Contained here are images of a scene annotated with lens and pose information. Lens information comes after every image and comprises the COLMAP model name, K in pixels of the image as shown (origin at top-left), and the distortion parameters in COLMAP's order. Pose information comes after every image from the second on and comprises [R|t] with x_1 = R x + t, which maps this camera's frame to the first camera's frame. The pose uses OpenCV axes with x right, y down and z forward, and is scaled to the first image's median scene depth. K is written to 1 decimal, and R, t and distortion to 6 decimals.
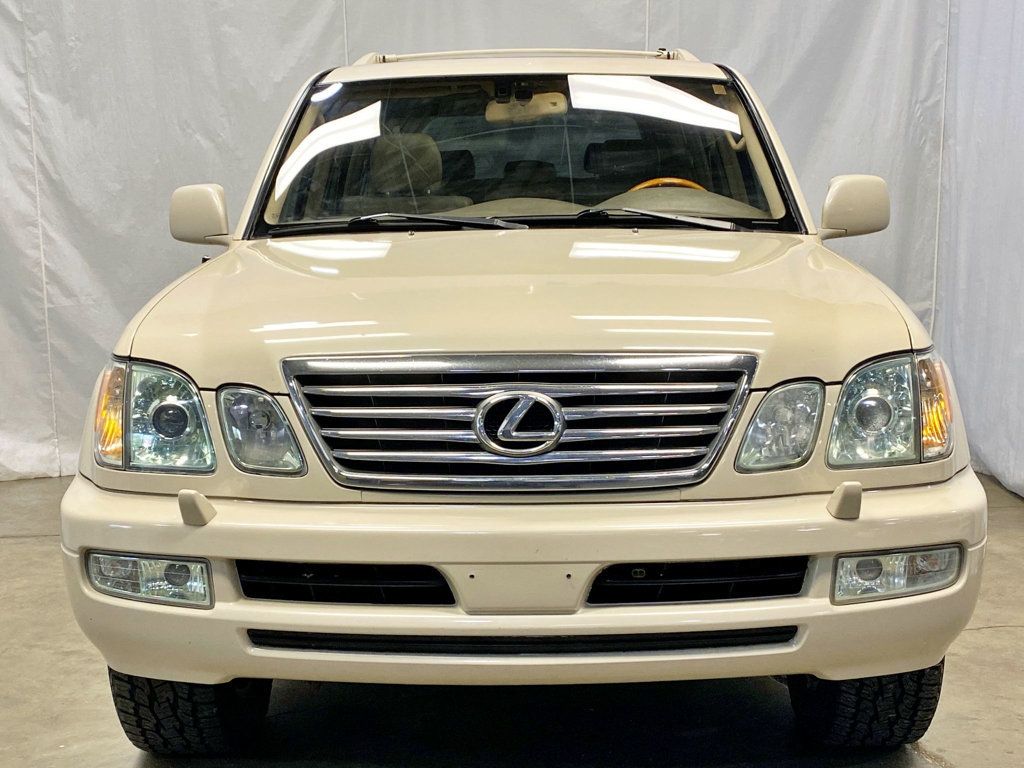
lens RADIAL K [[1421.6, 0, 509.0], [0, 1421.6, 353.2], [0, 0, 1]] dist [0.204307, -0.708176]
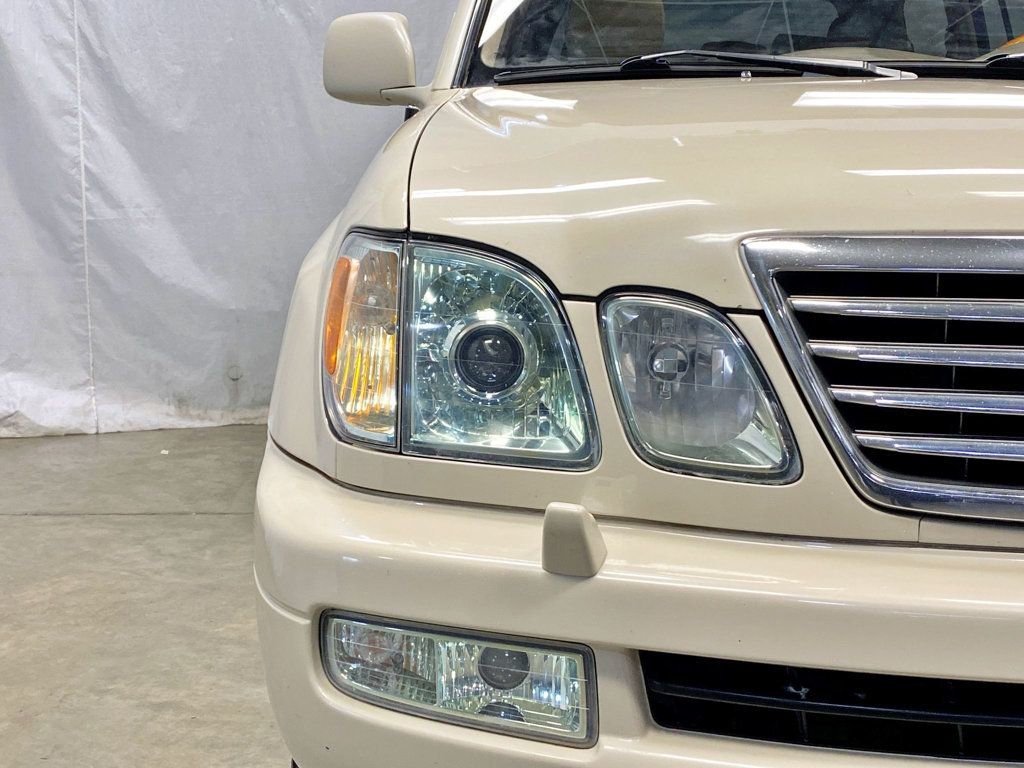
lens RADIAL K [[1421.6, 0, 509.0], [0, 1421.6, 353.2], [0, 0, 1]] dist [0.204307, -0.708176]
pose [[0.999409, 0.031871, 0.012884, -0.096990], [-0.032203, 0.999130, 0.026501, 0.013019], [-0.012028, -0.026900, 0.999566, 0.205771]]
